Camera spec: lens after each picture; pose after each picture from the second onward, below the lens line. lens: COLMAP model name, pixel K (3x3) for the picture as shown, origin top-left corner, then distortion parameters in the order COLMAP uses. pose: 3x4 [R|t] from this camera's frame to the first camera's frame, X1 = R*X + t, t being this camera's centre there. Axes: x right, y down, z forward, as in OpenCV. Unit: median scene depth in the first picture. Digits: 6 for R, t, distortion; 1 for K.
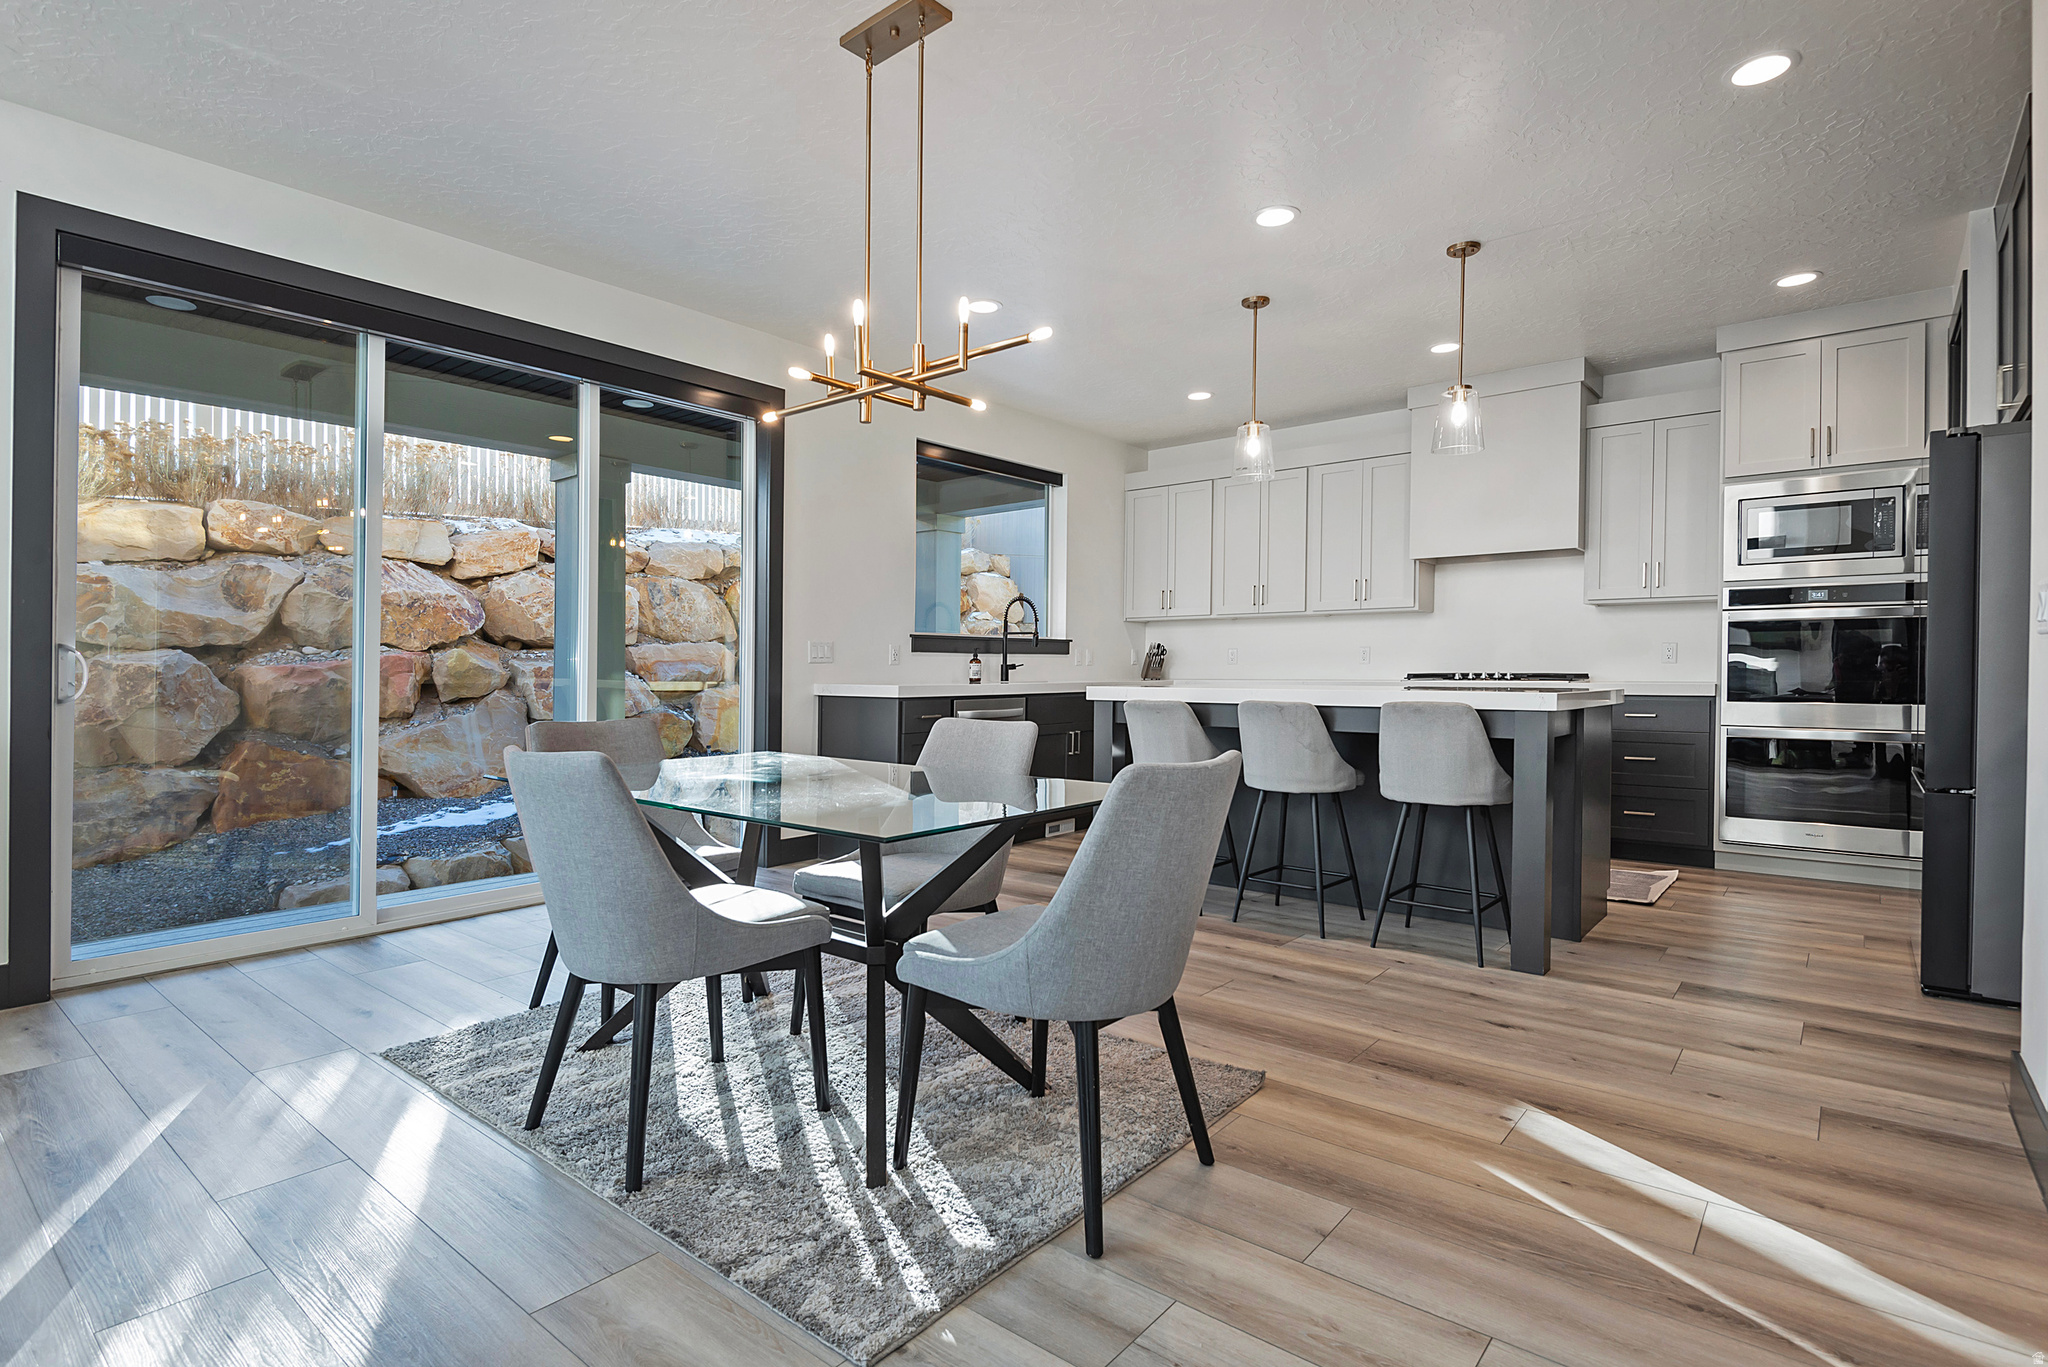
lens RADIAL K [[1064.3, 0, 992.8], [0, 1064.3, 649.8], [0, 0, 1]] dist [0.021172, -0.002092]
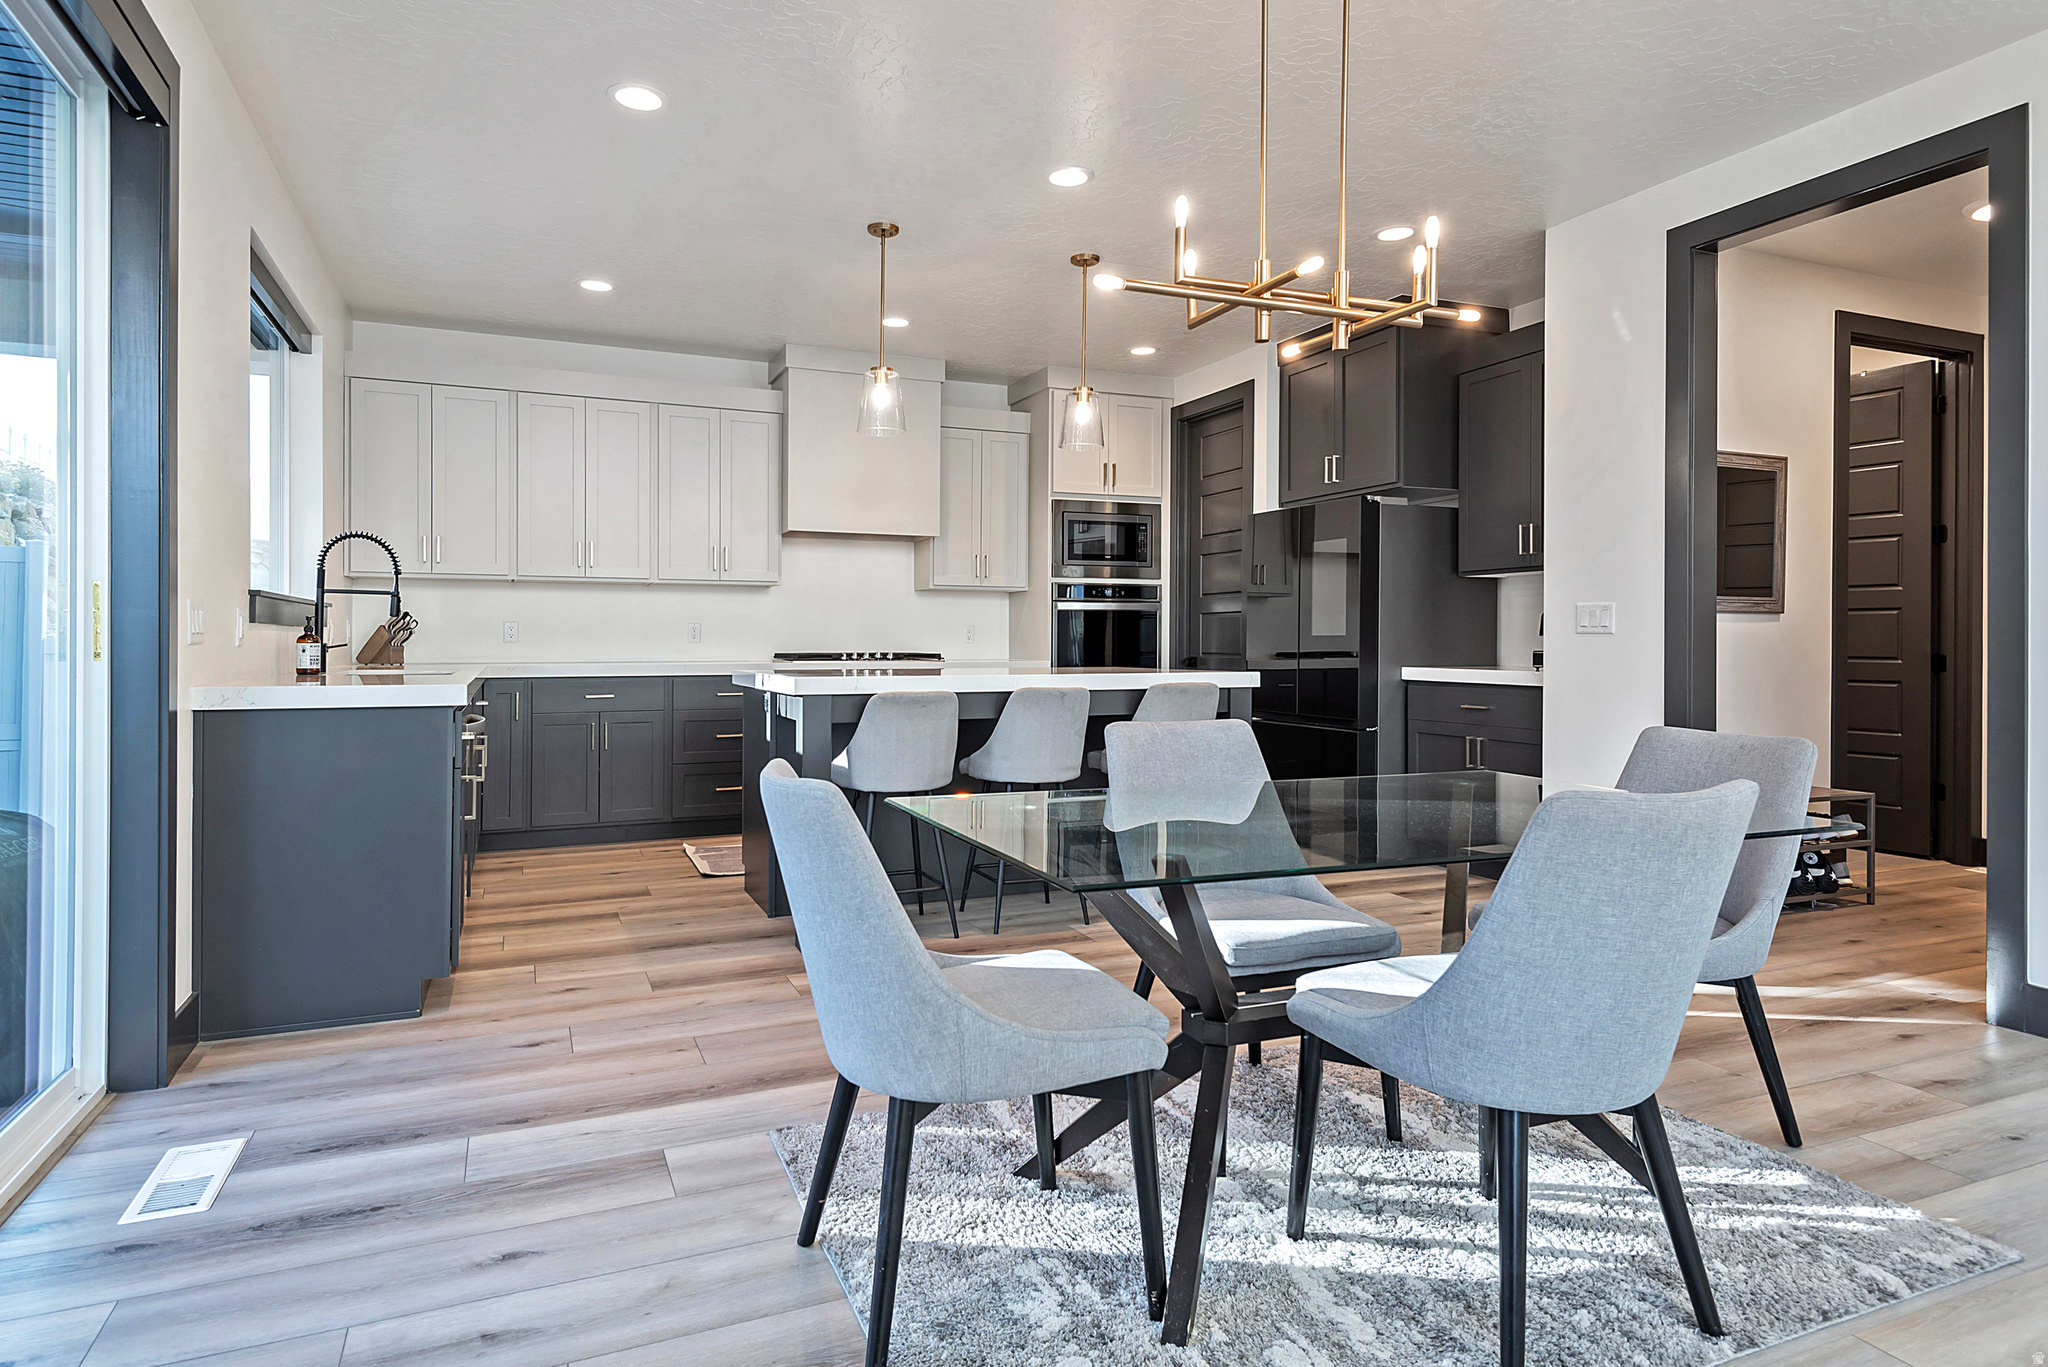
lens RADIAL K [[1173.5, 0, 1043.2], [0, 1173.5, 672.3], [0, 0, 1]] dist [0.028495, -0.003927]
pose [[0.403700, -0.024103, 0.914574, -0.513895], [-0.016762, 0.999290, 0.033735, -0.000432], [-0.914738, -0.028949, 0.403009, 0.433464]]
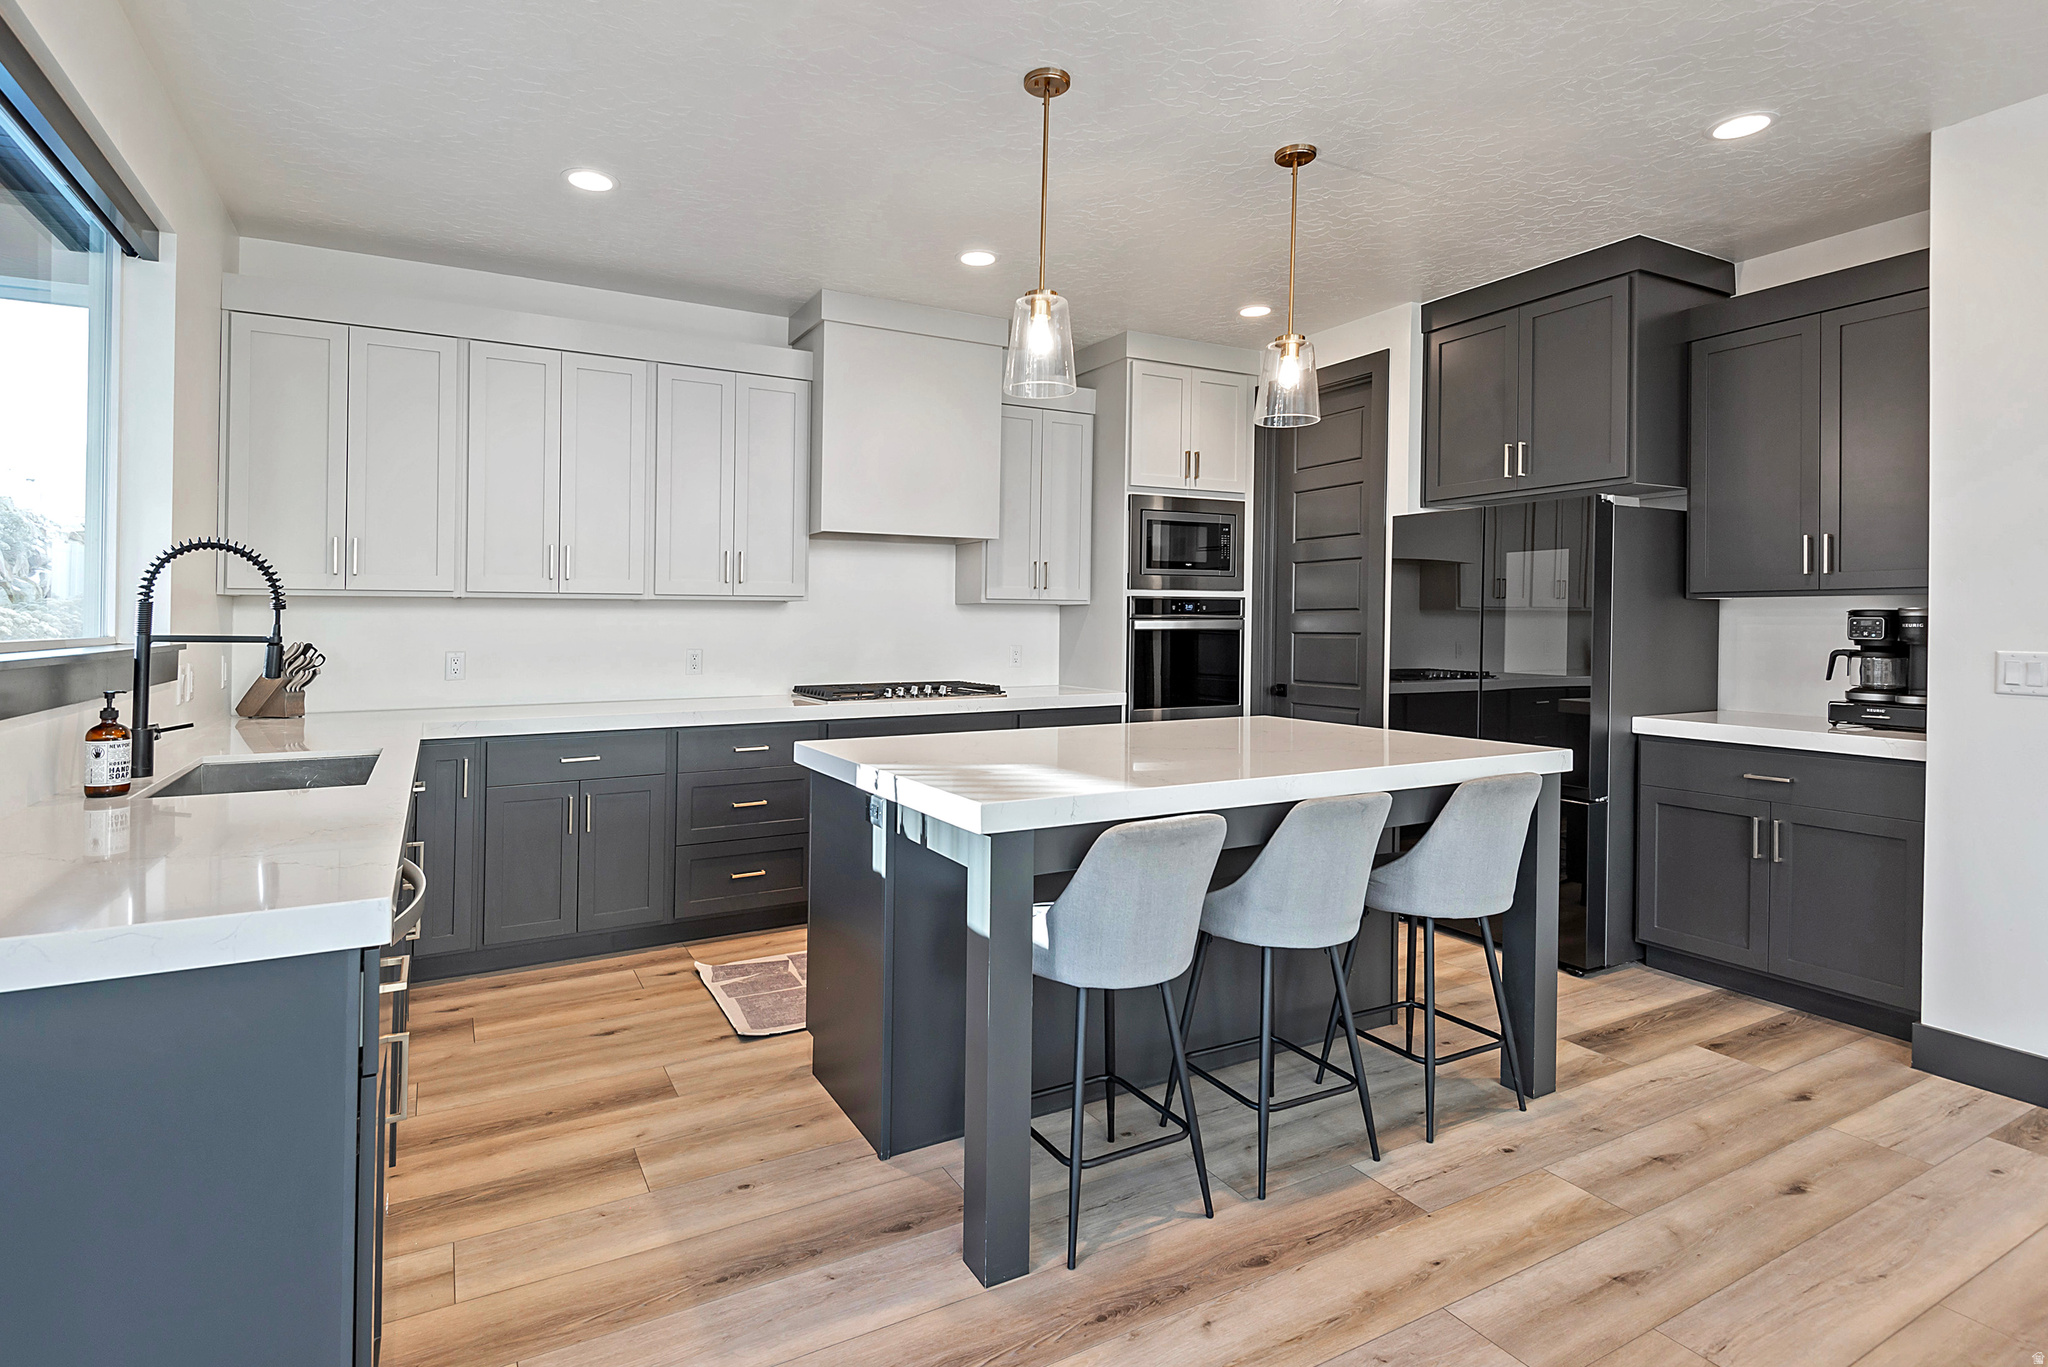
lens RADIAL K [[1038.8, 0, 964.7], [0, 1038.8, 637.5], [0, 0, 1]] dist [0.013645, -0.010879]
pose [[0.361629, -0.014258, 0.932213, -0.258005], [-0.022023, 0.999473, 0.023831, -0.036143], [-0.932062, -0.029148, 0.361124, 0.735657]]
